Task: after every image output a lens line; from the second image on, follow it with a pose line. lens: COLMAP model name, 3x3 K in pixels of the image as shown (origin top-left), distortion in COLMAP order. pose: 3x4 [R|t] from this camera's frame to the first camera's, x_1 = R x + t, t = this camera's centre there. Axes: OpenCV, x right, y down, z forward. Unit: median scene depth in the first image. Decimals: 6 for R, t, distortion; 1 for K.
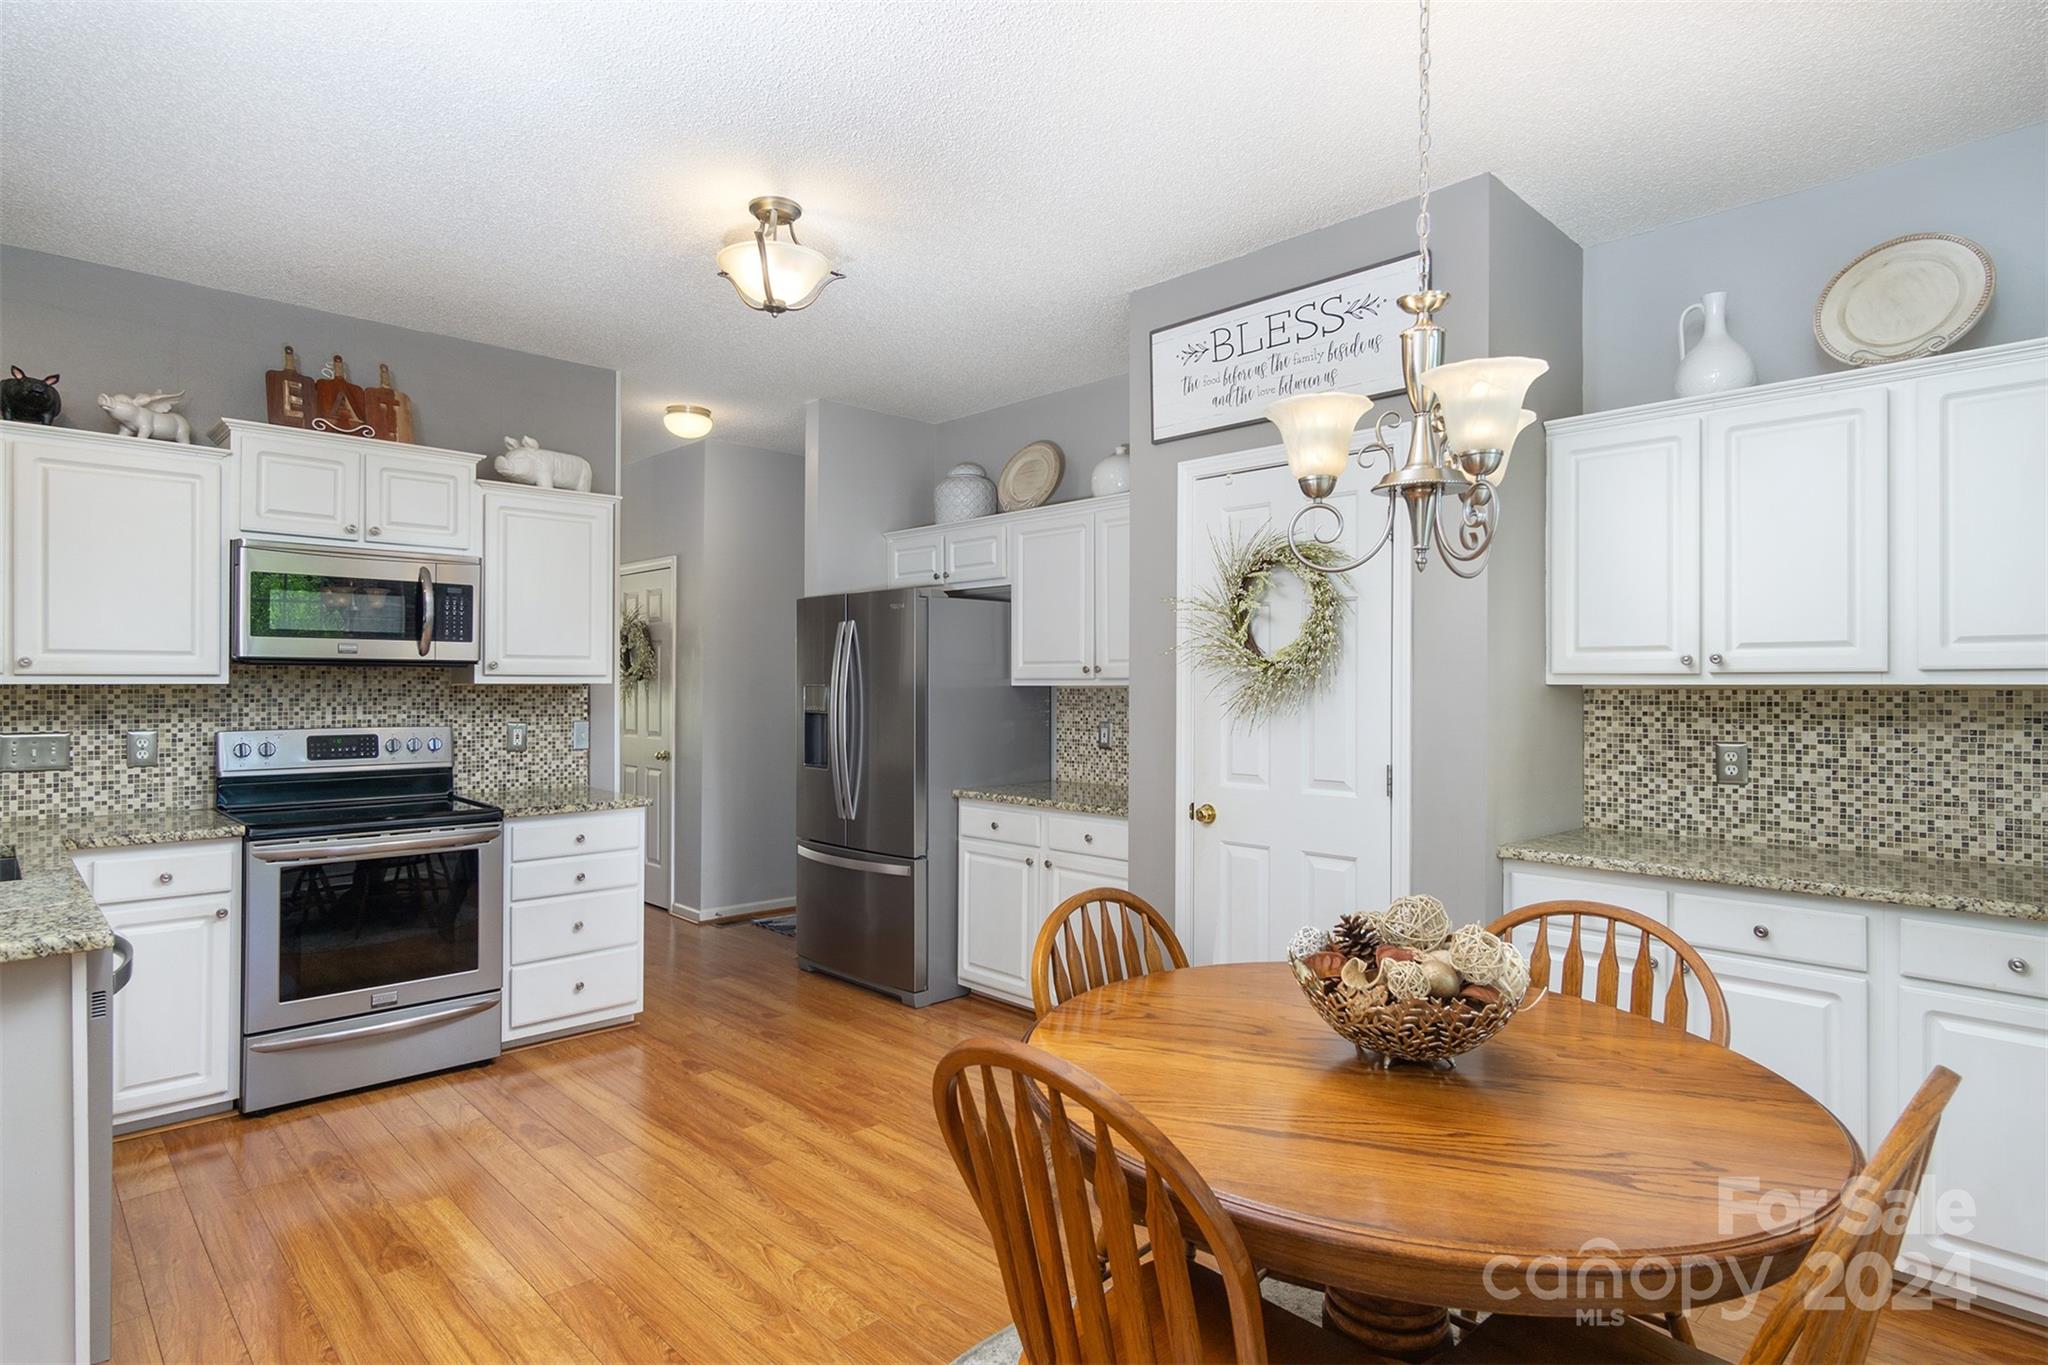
lens RADIAL K [[1082.6, 0, 1033.4], [0, 1082.6, 665.4], [0, 0, 1]] dist [0.002106, 0.003424]
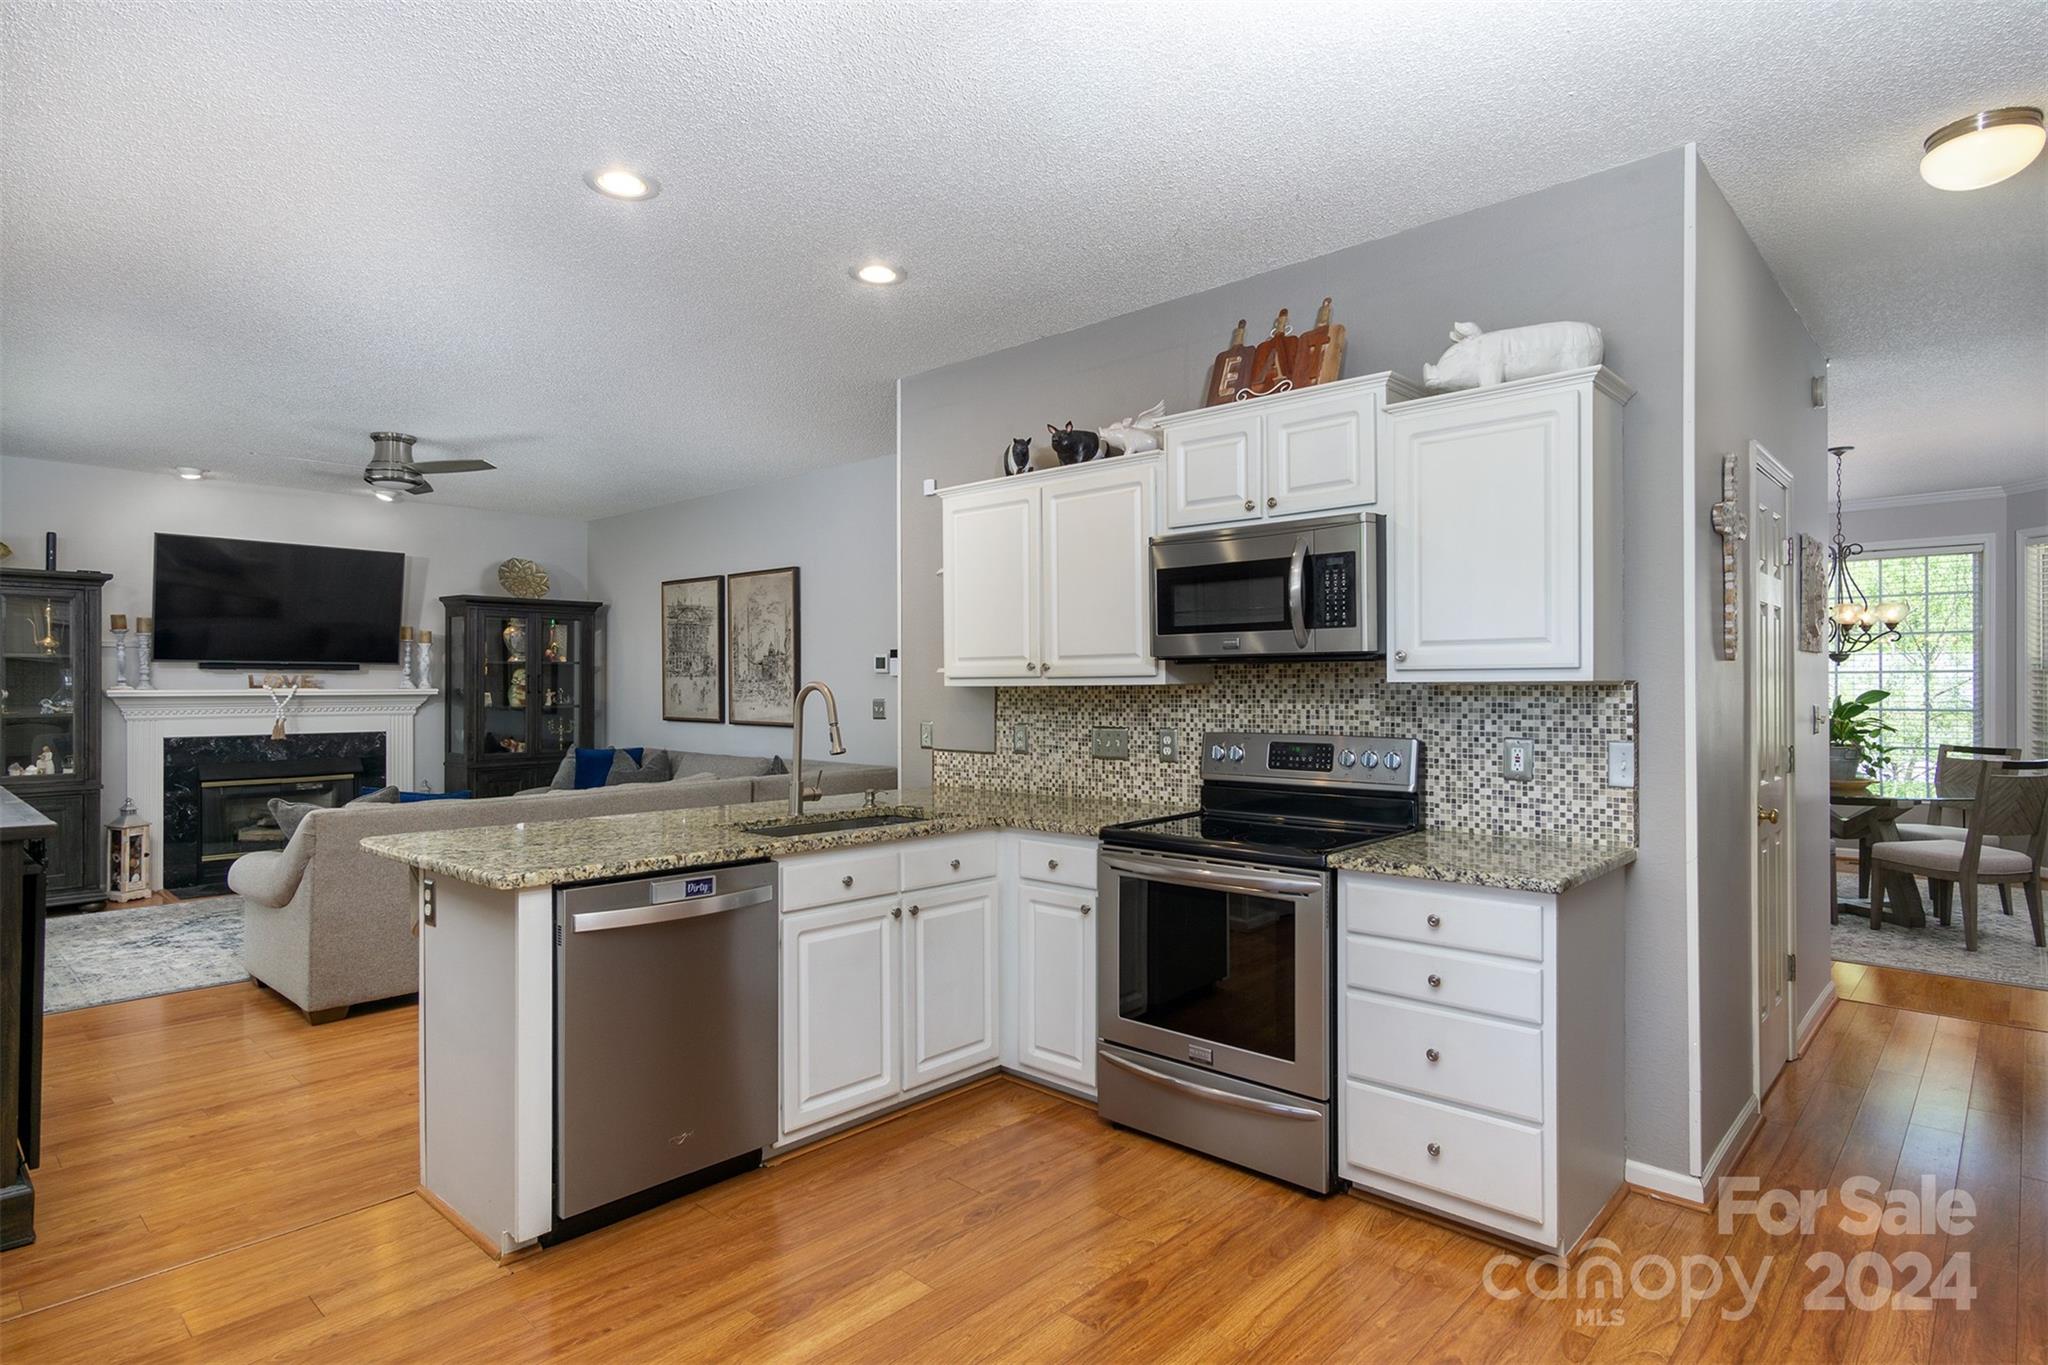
lens RADIAL K [[1082.6, 0, 1018.8], [0, 1082.6, 680.2], [0, 0, 1]] dist [0.002106, 0.003424]
pose [[0.051610, -0.010069, -0.998617, 0.219165], [0.019863, 0.999762, -0.009054, 0.017841], [0.998470, -0.019368, 0.051797, 0.738668]]
